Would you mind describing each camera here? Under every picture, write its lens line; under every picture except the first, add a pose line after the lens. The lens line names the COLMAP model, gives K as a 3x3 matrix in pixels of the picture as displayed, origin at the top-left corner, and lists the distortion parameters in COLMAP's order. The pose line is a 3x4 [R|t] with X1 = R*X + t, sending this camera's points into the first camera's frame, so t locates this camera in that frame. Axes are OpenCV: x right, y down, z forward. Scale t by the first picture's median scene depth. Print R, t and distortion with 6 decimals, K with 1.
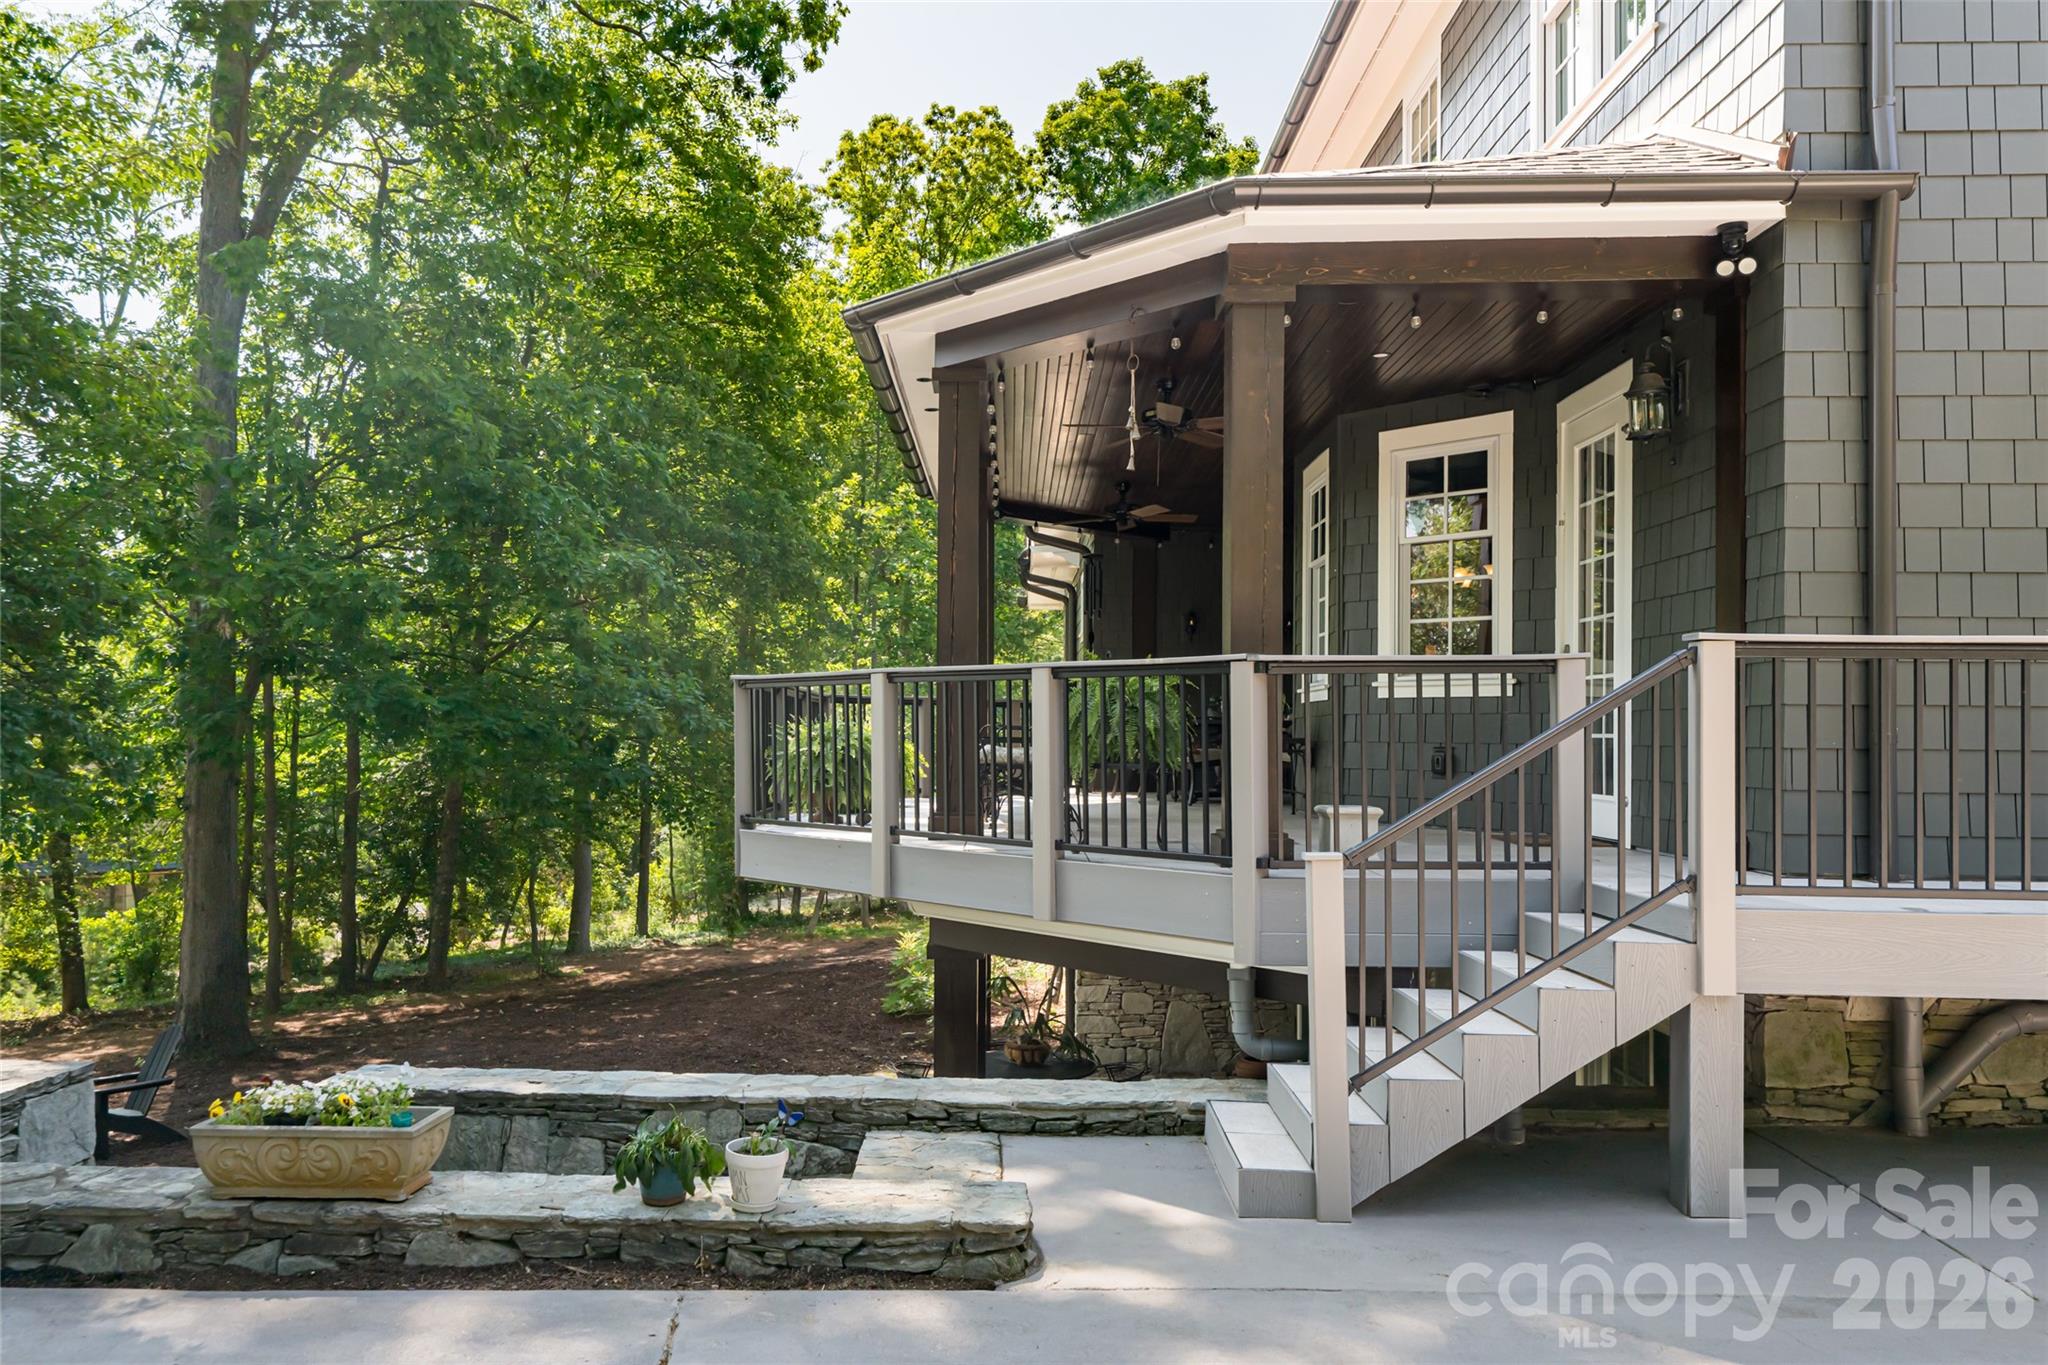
lens RADIAL K [[1391.6, 0, 1020.1], [0, 1391.6, 695.3], [0, 0, 1]] dist [0.005437, 0.000585]
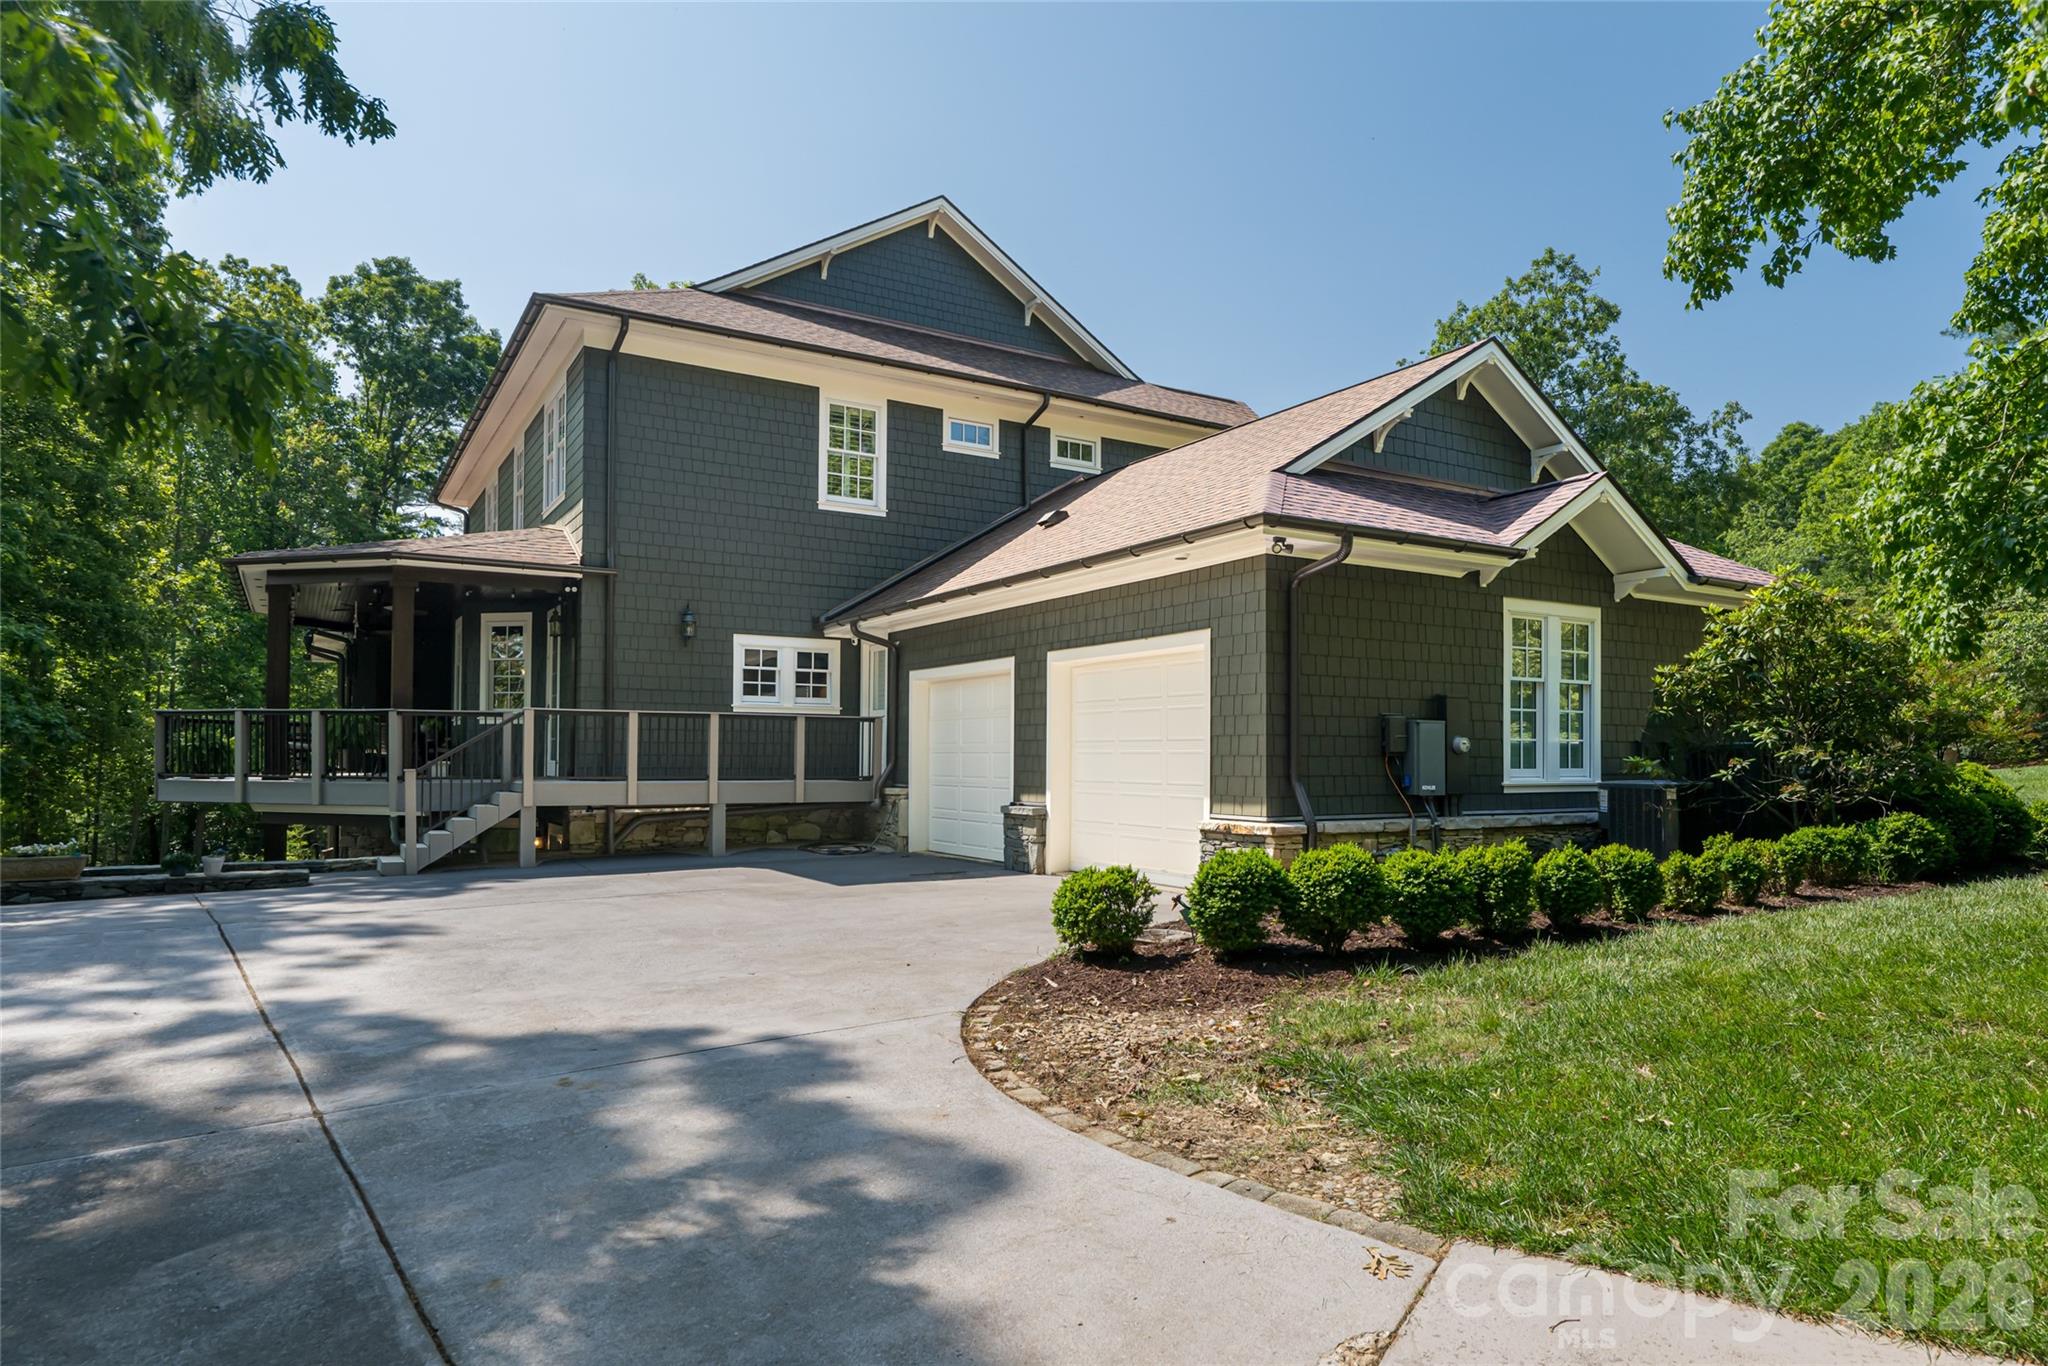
lens RADIAL K [[1198.1, 0, 1019.6], [0, 1198.1, 746.9], [0, 0, 1]] dist [0.000644, -0.000125]
pose [[0.858236, 0.004767, 0.513233, -0.001671], [-0.016413, 0.999700, 0.018162, -0.004809], [-0.512992, -0.024011, 0.858057, -0.547424]]
